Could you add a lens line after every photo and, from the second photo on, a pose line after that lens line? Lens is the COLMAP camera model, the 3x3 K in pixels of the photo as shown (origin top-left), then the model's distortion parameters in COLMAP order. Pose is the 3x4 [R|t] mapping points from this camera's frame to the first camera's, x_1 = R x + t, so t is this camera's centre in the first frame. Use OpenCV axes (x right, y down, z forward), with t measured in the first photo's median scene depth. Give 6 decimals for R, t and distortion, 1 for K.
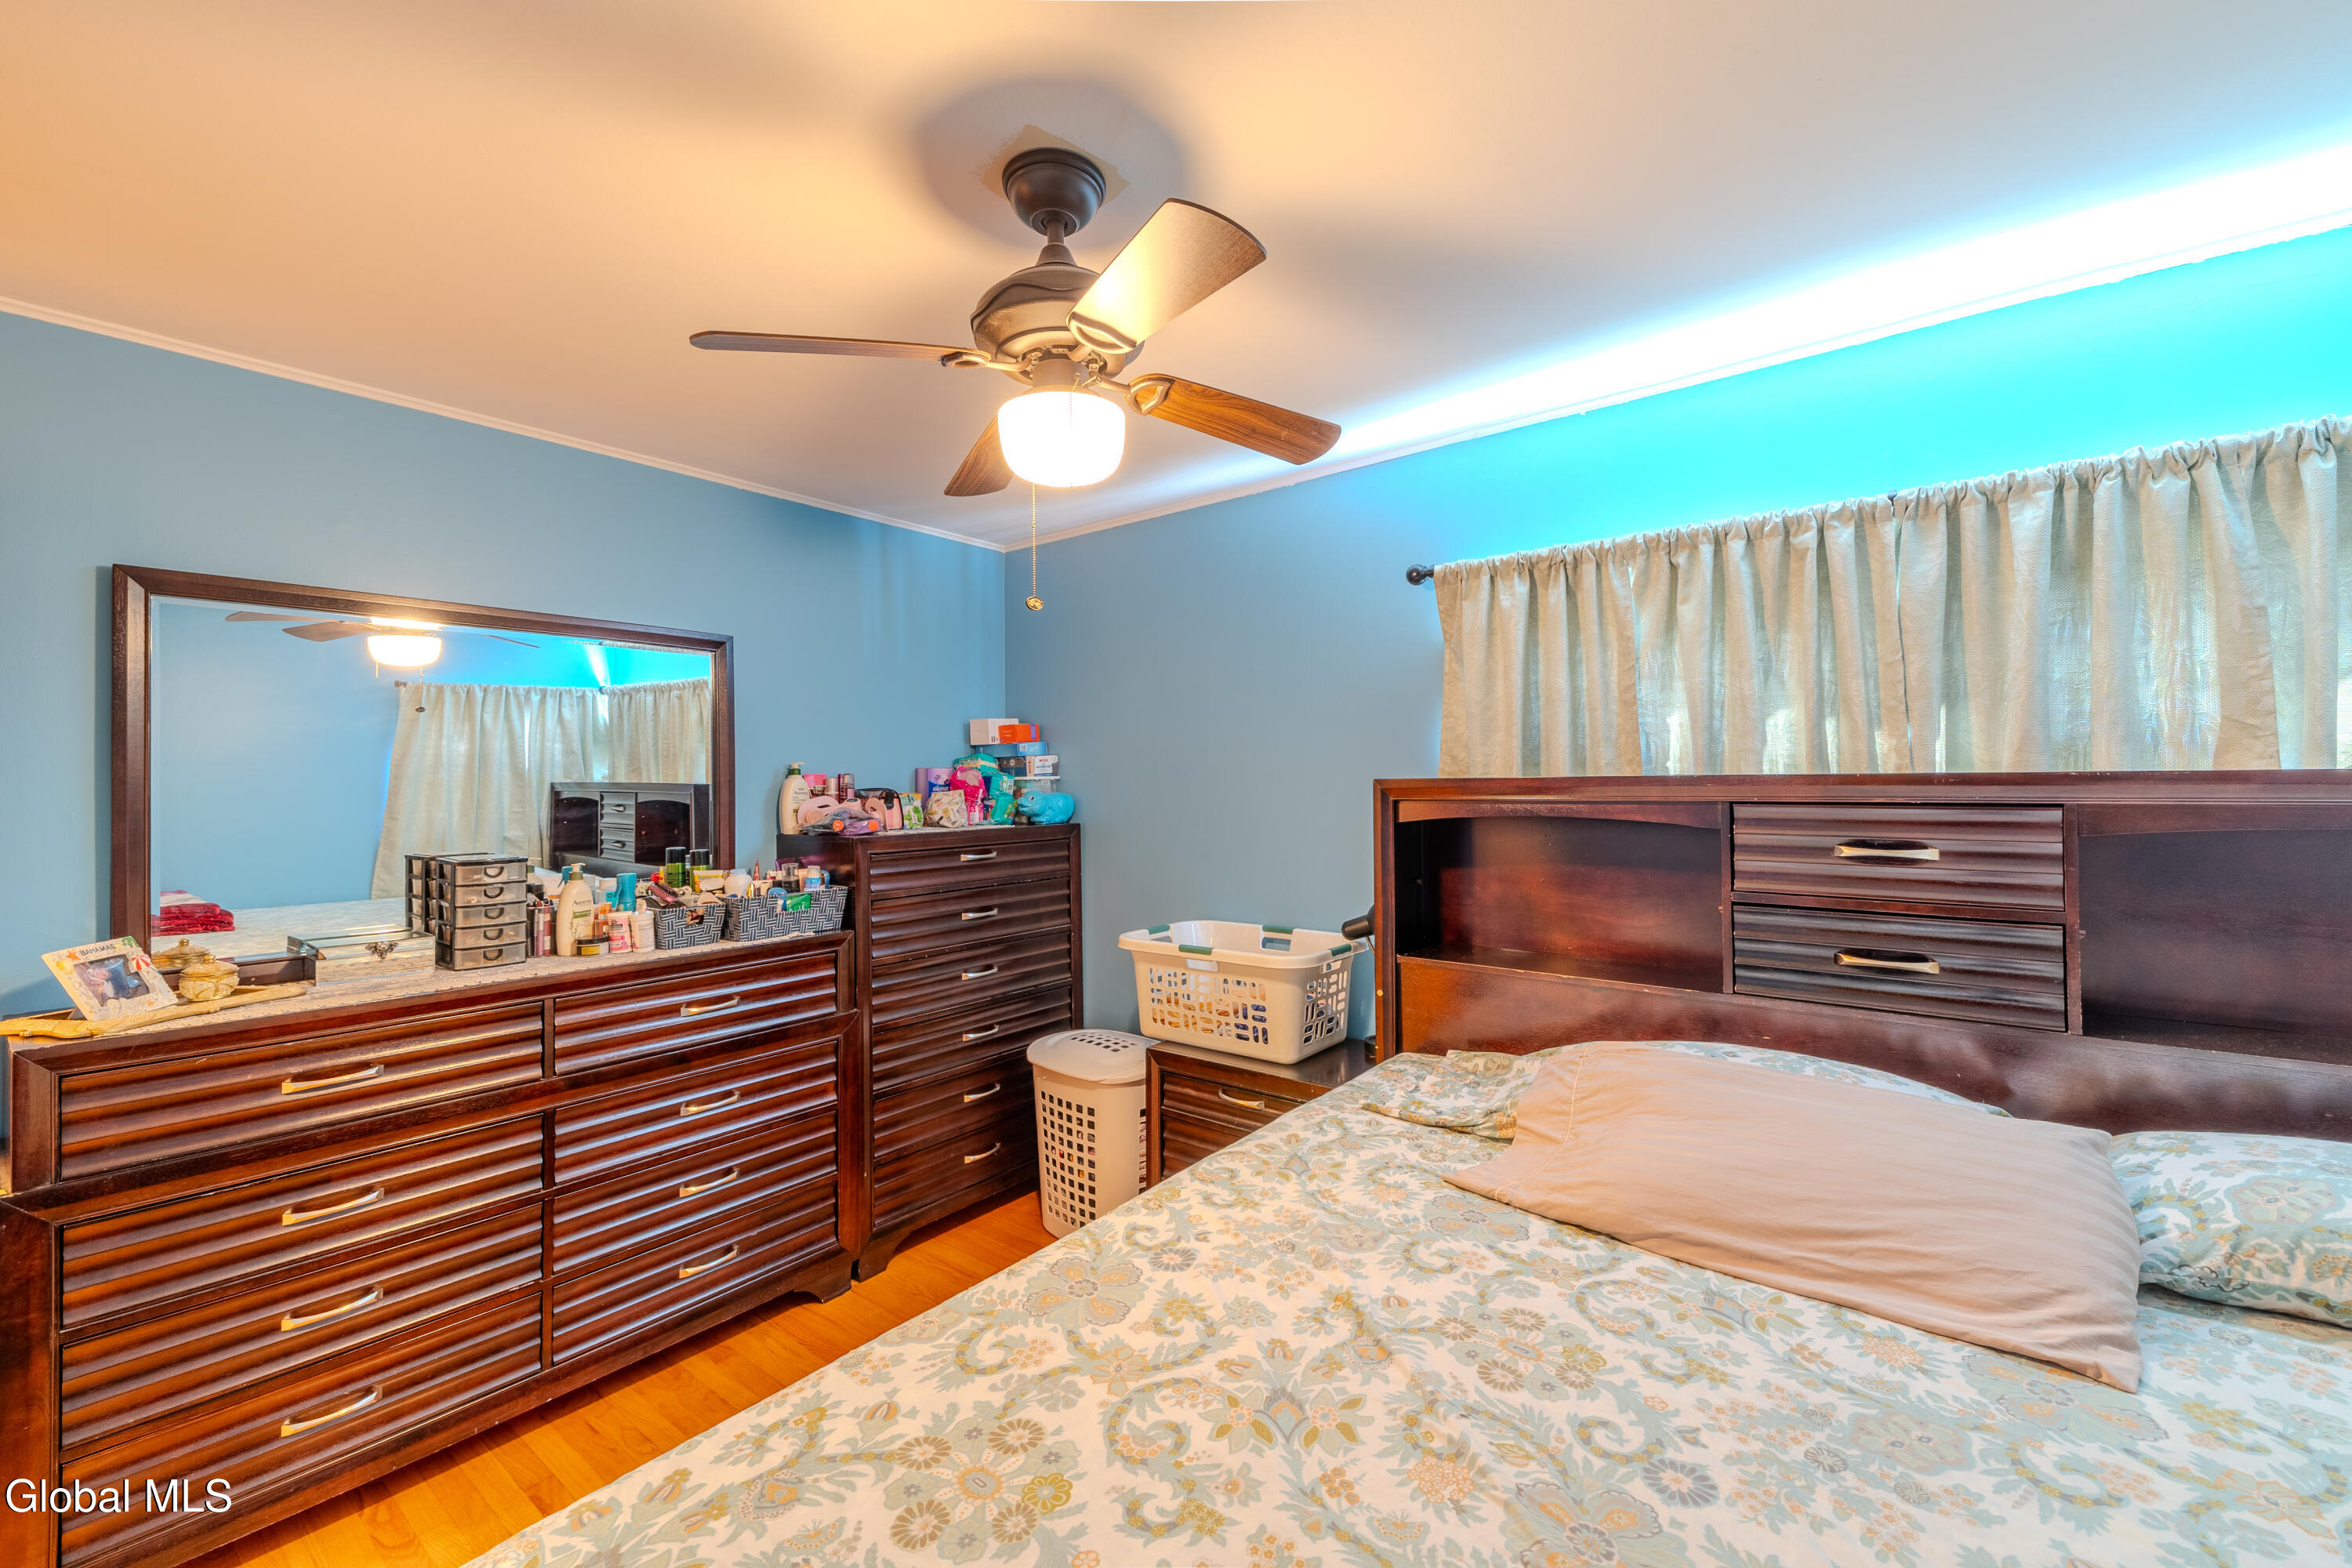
lens RADIAL K [[952.7, 0, 1171.2], [0, 952.7, 777.1], [0, 0, 1]] dist [0.058086, -0.021817]
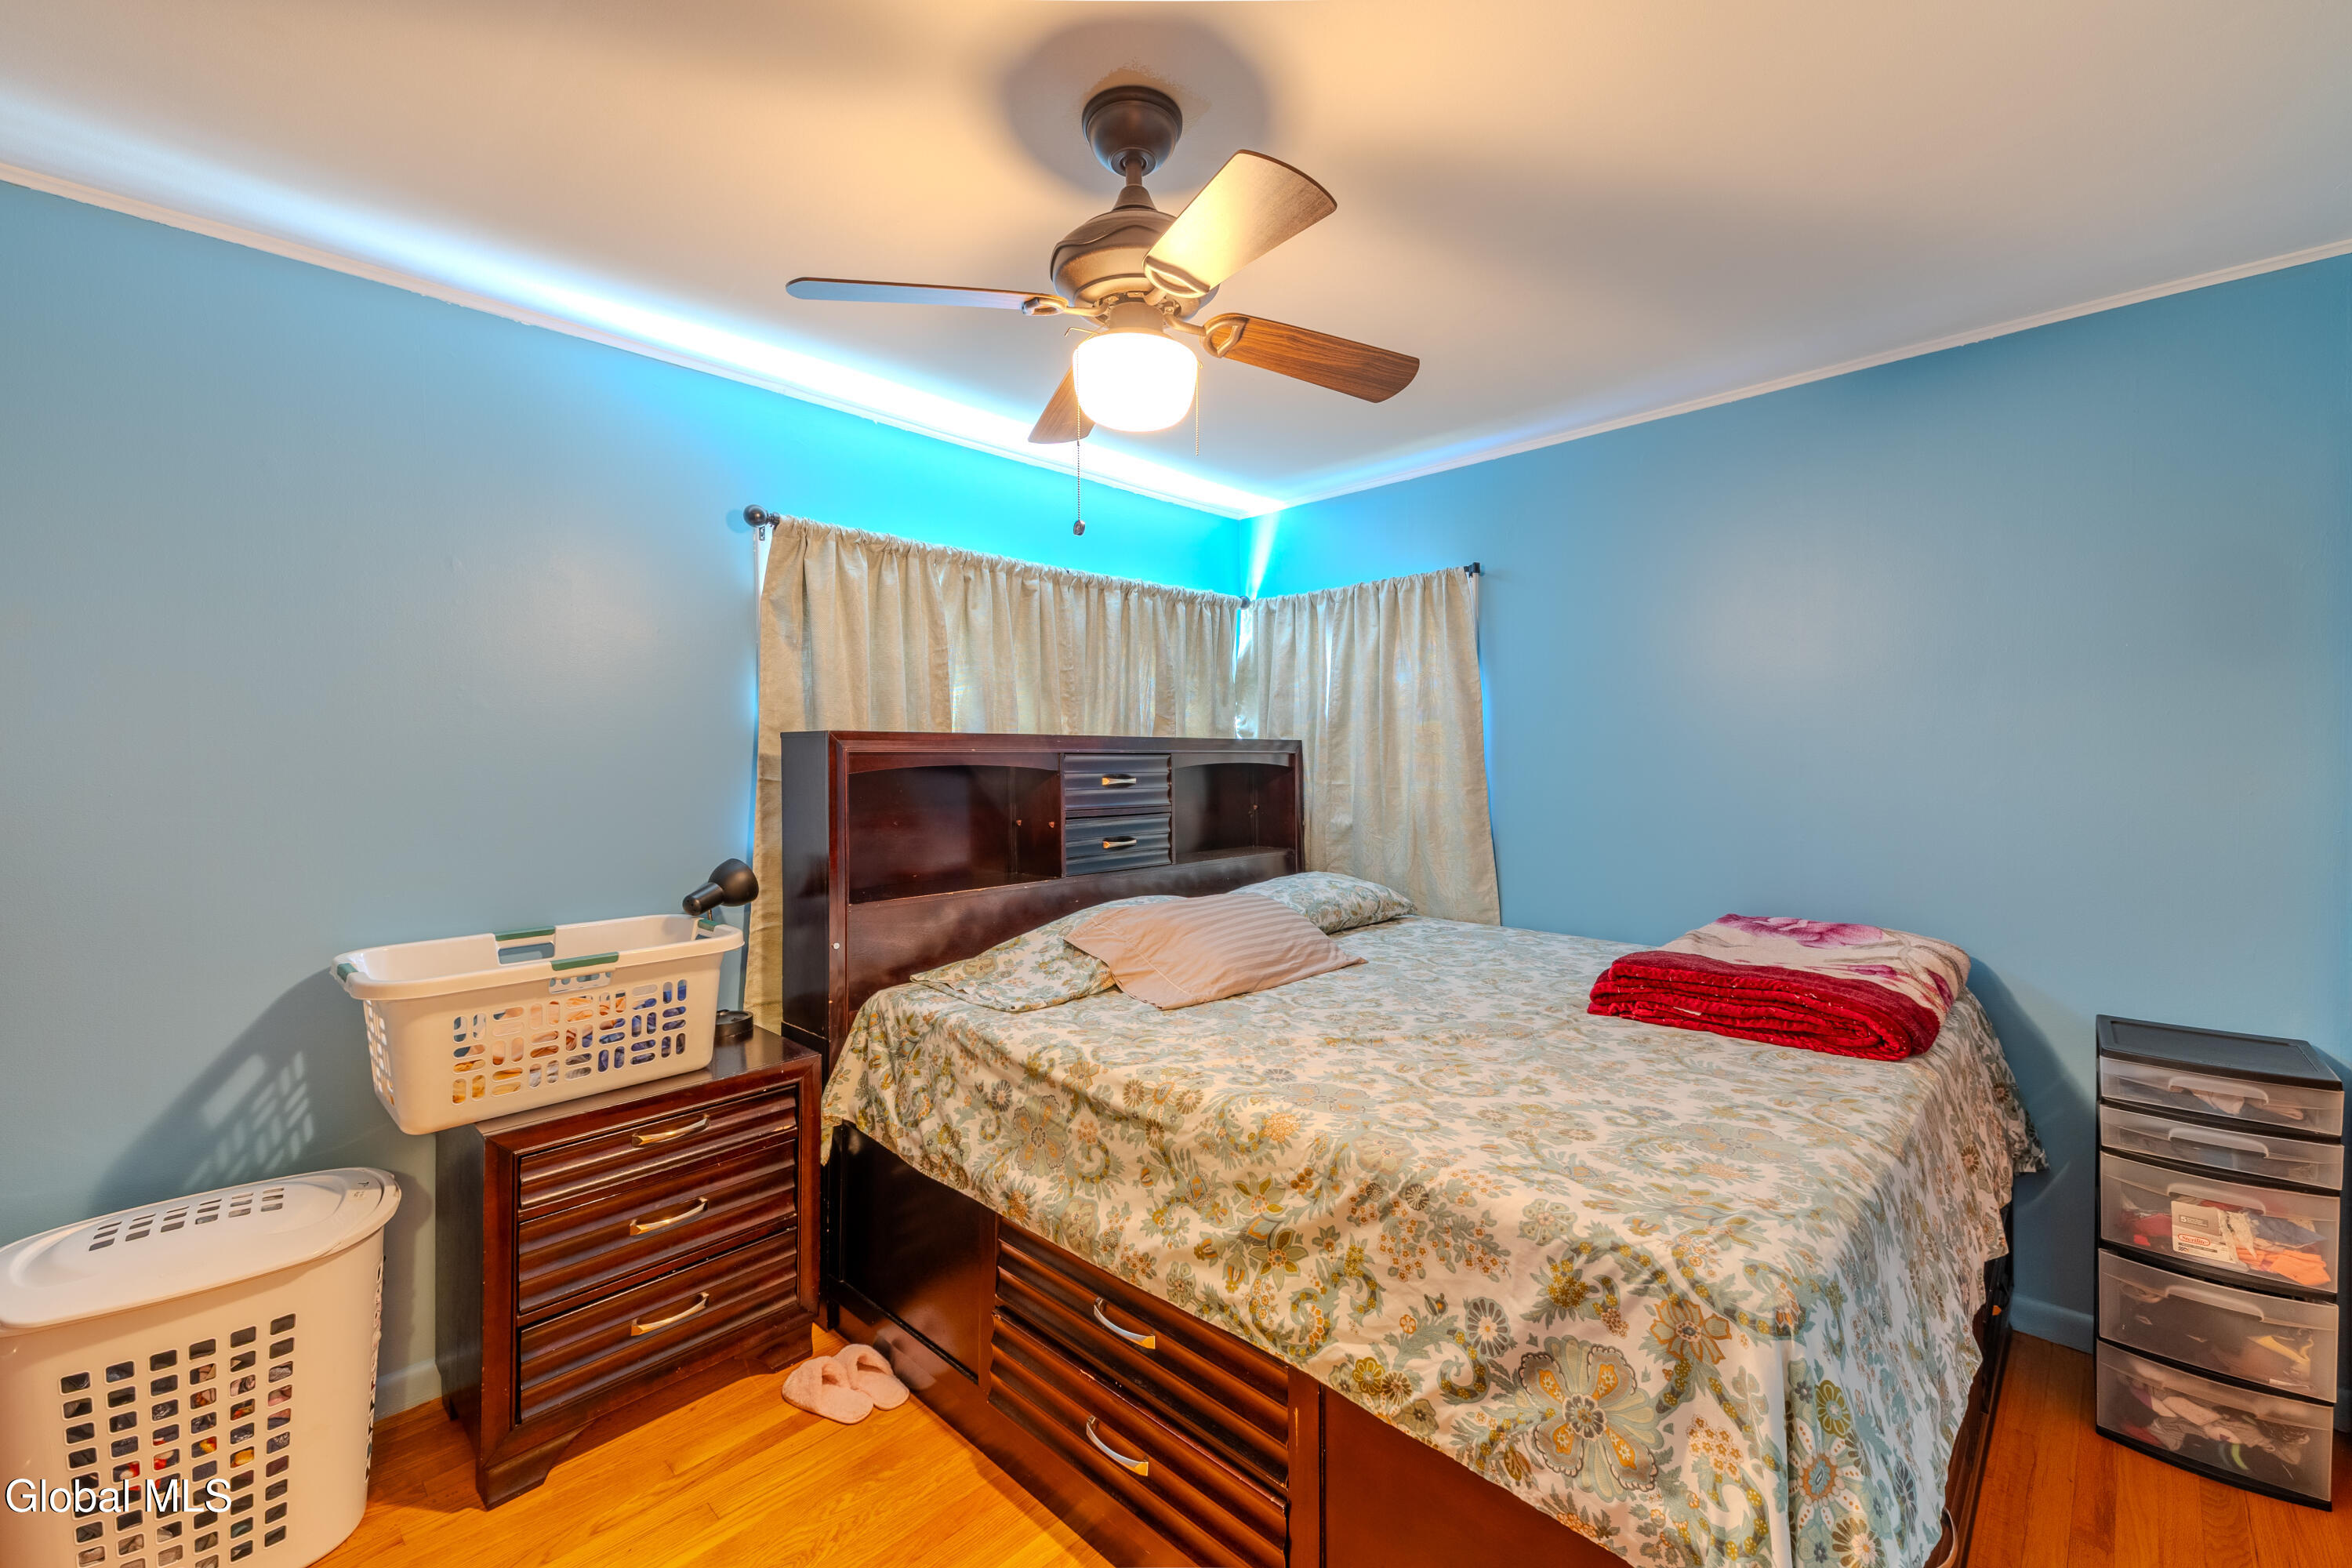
lens RADIAL K [[952.7, 0, 1171.2], [0, 952.7, 777.1], [0, 0, 1]] dist [0.058086, -0.021817]
pose [[0.097787, -0.014932, 0.995095, -0.749111], [-0.007053, 0.999852, 0.015697, 0.032891], [-0.995182, -0.008553, 0.097667, 0.568126]]
